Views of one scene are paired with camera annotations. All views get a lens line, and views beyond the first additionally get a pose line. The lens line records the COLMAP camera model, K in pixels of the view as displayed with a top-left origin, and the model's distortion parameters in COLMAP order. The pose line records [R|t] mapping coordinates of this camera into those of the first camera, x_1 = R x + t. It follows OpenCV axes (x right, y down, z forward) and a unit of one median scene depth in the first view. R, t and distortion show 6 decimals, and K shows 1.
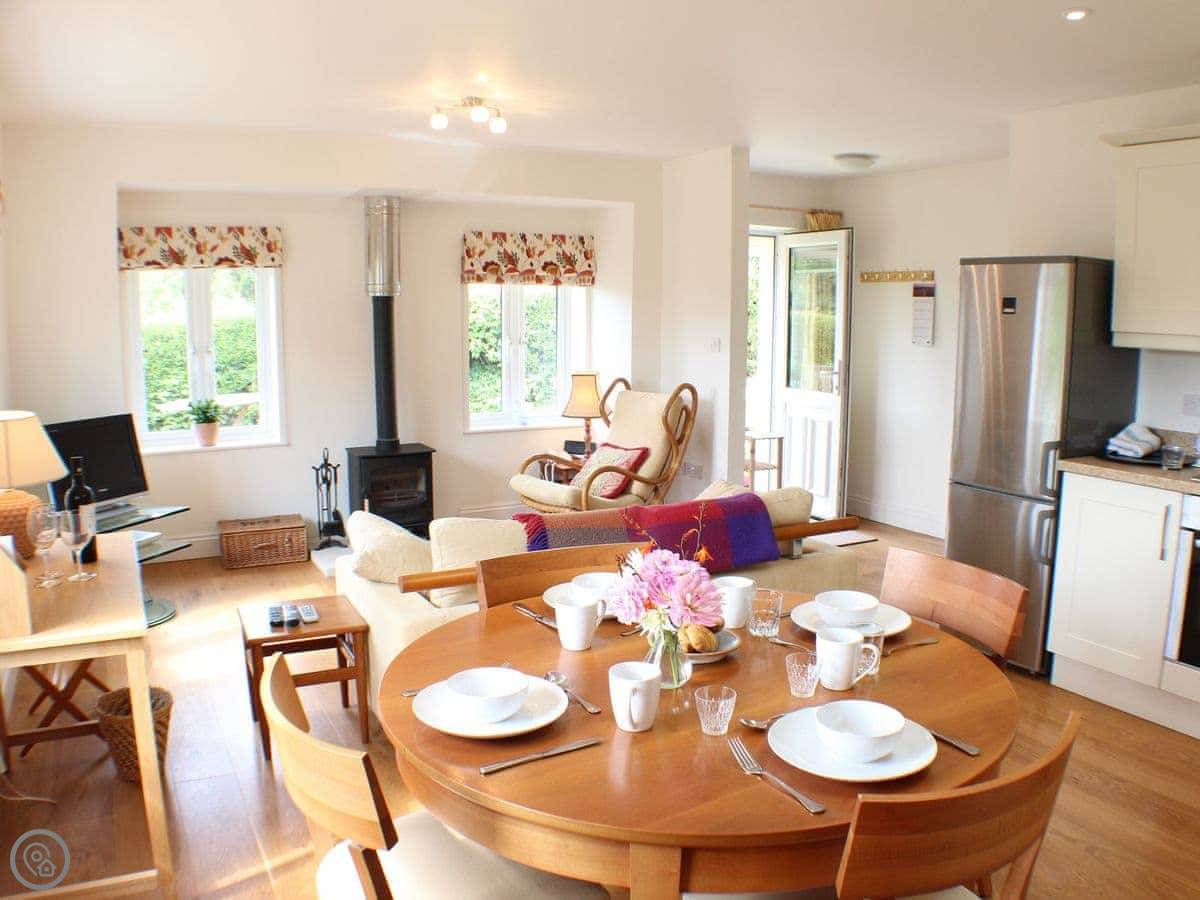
lens RADIAL K [[979.1, 0, 600.0], [0, 979.1, 450.0], [0, 0, 1]] dist [-0.193103, 0.062924]
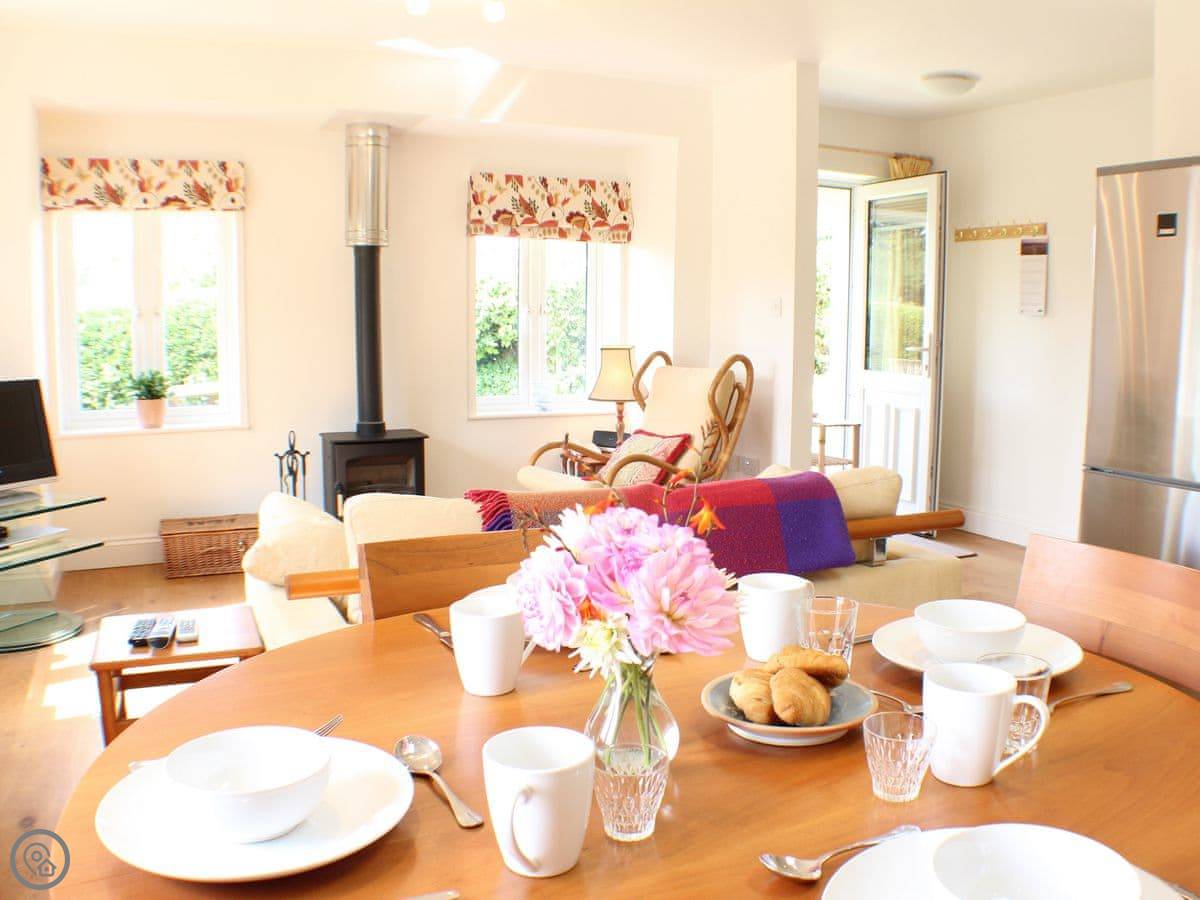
lens RADIAL K [[1047.2, 0, 632.6], [0, 1047.2, 451.1], [0, 0, 1]] dist [-0.193584, 0.069819]
pose [[0.999506, 0.009617, -0.029911, 0.028182], [-0.010155, 0.999789, -0.017882, 0.027639], [0.029733, 0.018177, 0.999393, 0.148760]]
